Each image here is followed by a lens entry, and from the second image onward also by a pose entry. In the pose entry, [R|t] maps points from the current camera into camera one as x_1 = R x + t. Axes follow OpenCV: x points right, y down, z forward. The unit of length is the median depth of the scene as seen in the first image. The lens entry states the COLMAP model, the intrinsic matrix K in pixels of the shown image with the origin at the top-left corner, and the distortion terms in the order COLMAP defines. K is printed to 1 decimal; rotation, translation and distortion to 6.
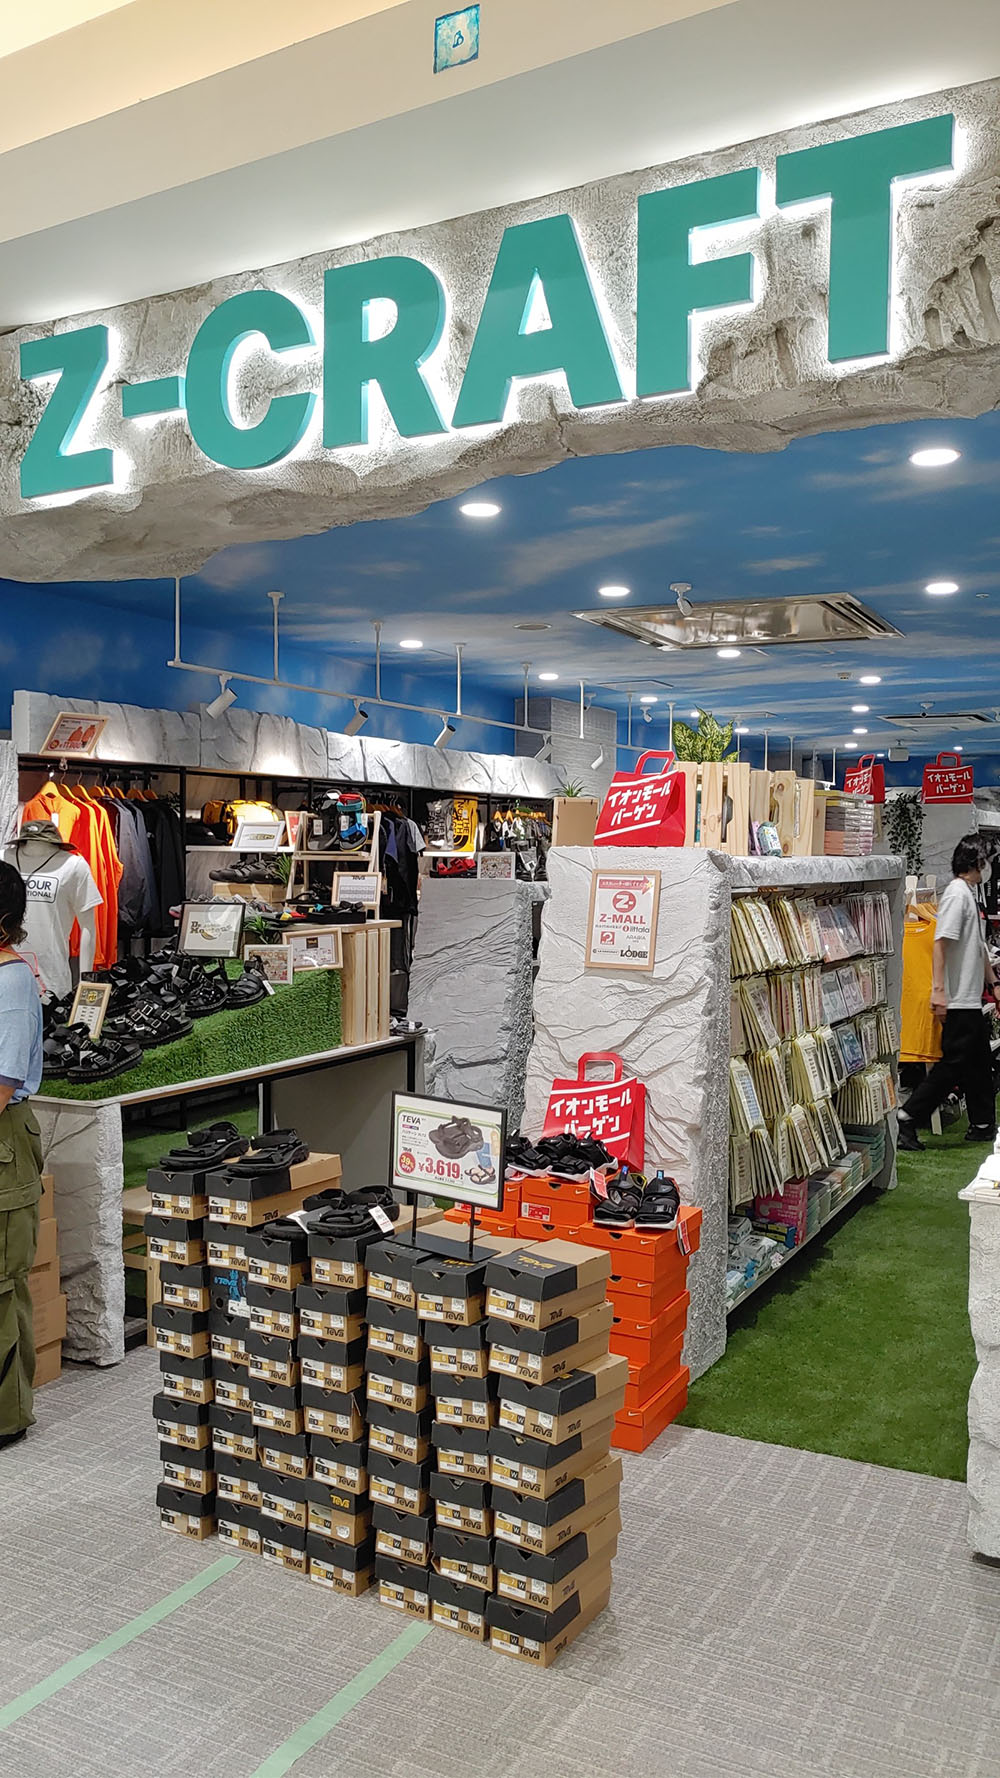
lens RADIAL K [[1411.3, 0, 501.3], [0, 1411.3, 883.4], [0, 0, 1]] dist [0.028070, 0.001796]
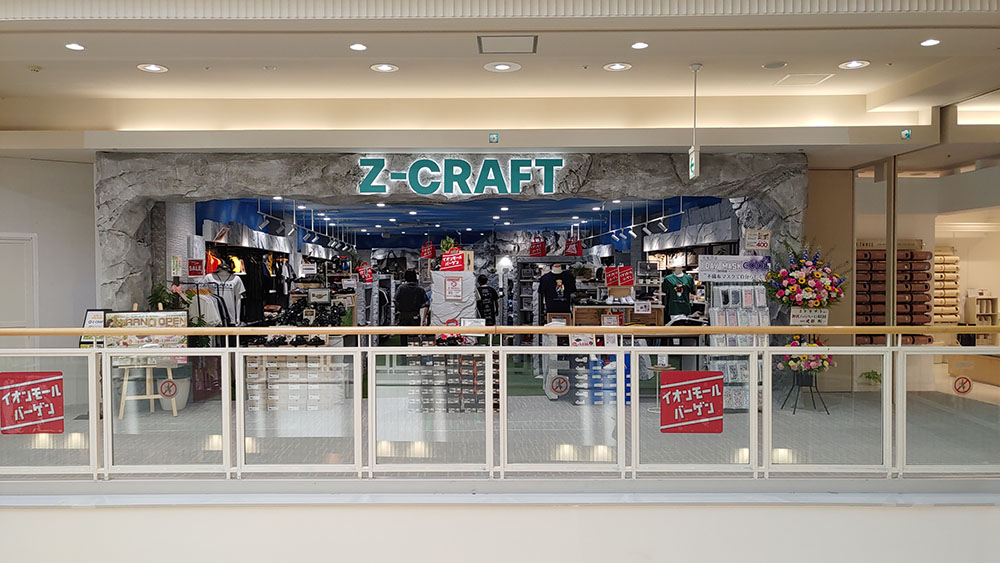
lens RADIAL K [[793.8, 0, 499.6], [0, 793.8, 282.5], [0, 0, 1]] dist [0.028070, 0.001796]
pose [[0.853713, -0.013216, 0.520576, -1.518069], [0.020267, 0.999764, -0.007856, 0.044326], [-0.520349, 0.017257, 0.853779, -1.618533]]
